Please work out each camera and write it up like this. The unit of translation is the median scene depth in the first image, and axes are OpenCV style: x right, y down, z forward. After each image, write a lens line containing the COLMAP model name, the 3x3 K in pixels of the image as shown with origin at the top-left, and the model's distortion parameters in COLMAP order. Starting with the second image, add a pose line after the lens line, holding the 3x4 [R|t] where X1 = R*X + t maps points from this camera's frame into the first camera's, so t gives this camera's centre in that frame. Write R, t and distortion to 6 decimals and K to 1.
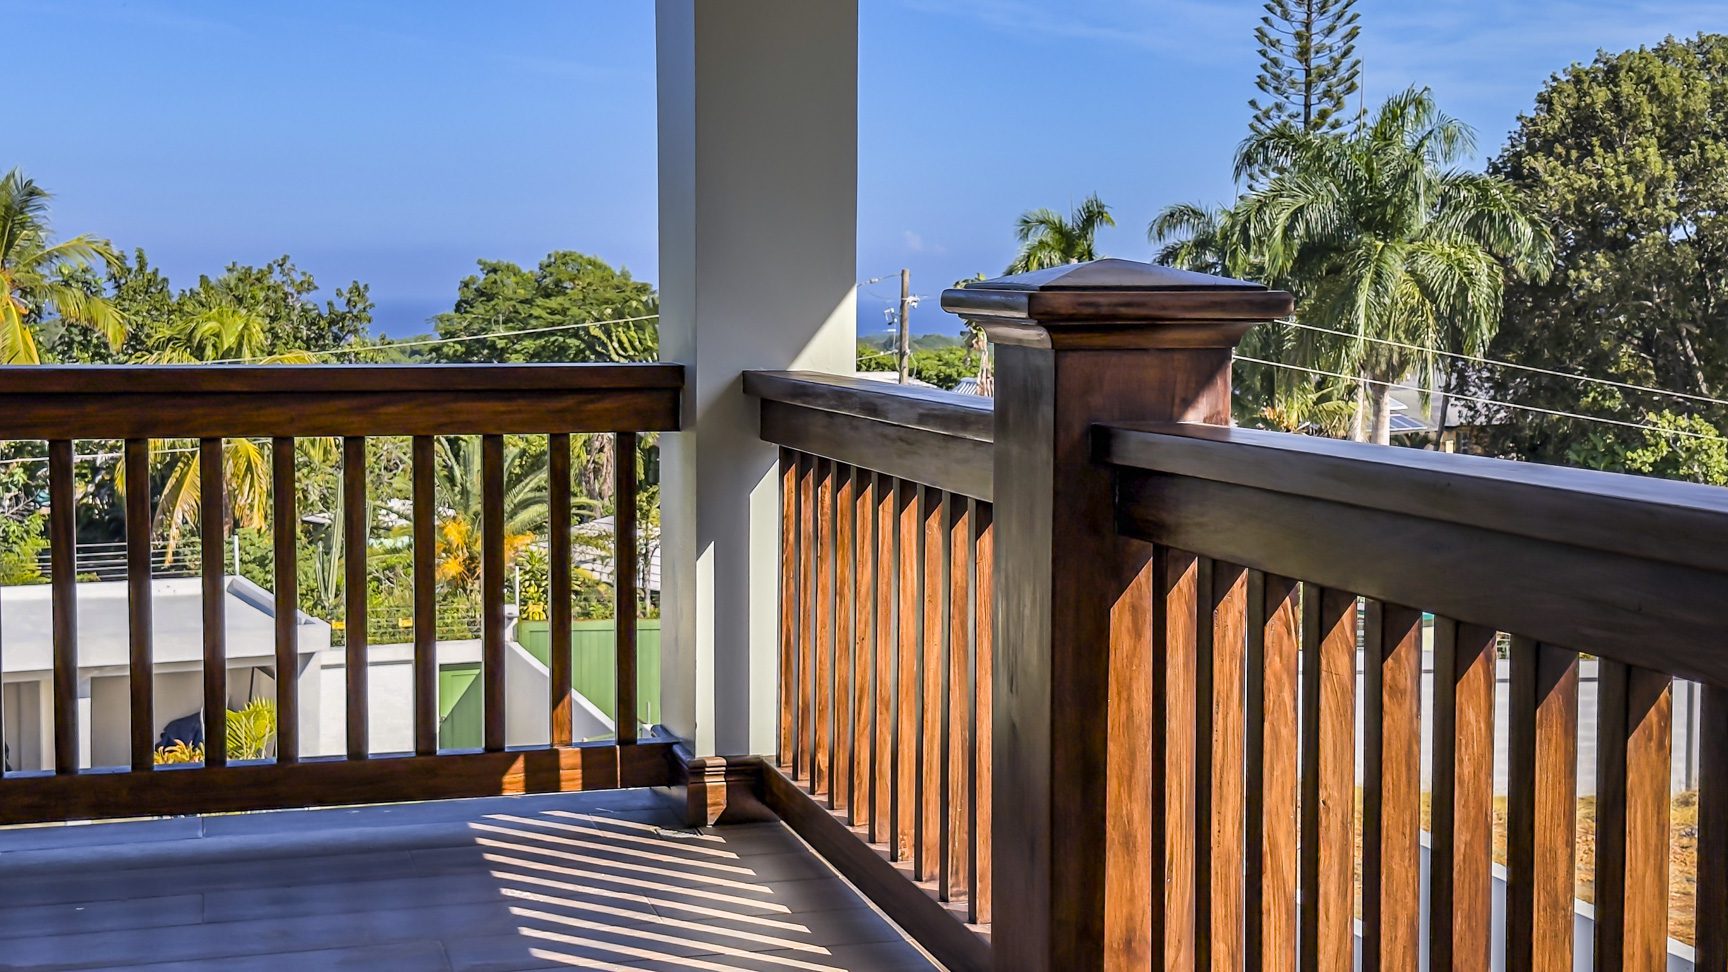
lens RADIAL K [[2364.0, 0, 869.0], [0, 2364.0, 481.9], [0, 0, 1]] dist [0.102053, 0.000000]
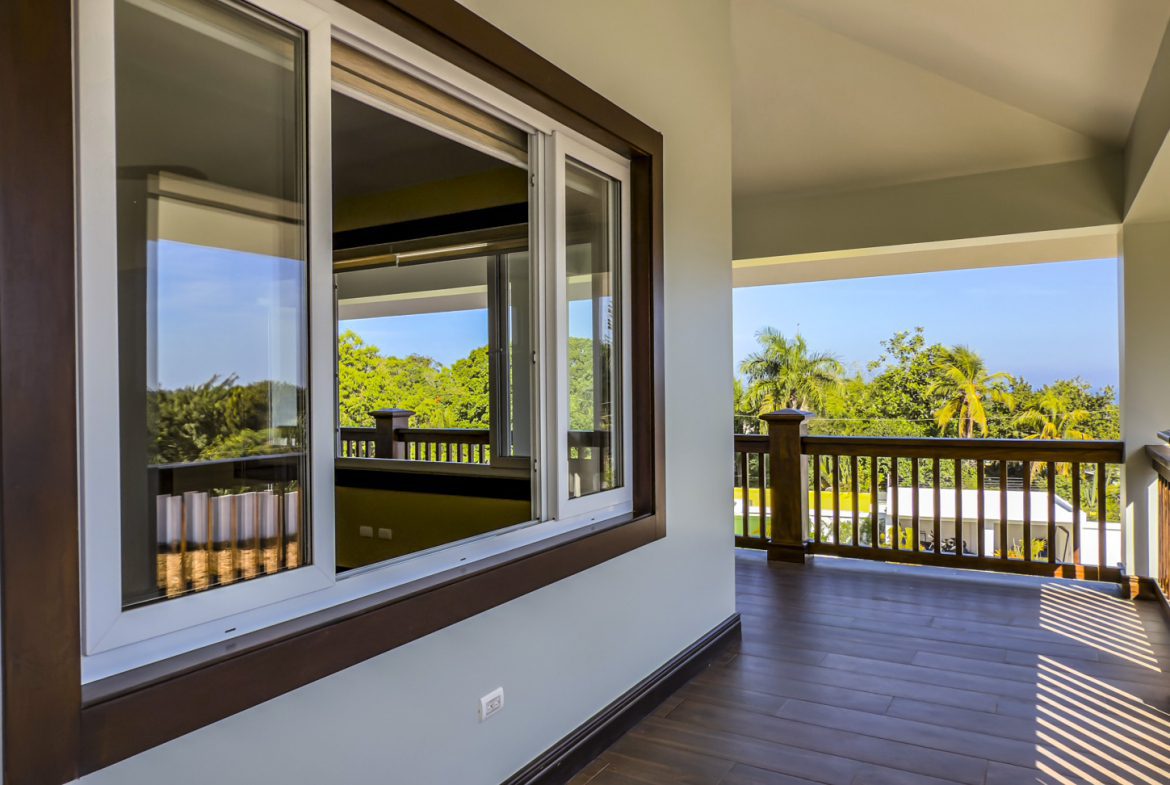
lens RADIAL K [[787.2, 0, 578.3], [0, 787.2, 390.6], [0, 0, 1]] dist [-0.003459, -0.002771]
pose [[0.673920, -0.013114, -0.738688, 0.191381], [-0.039968, 0.997731, -0.054176, -0.032733], [0.737723, 0.066034, 0.671867, -0.179669]]
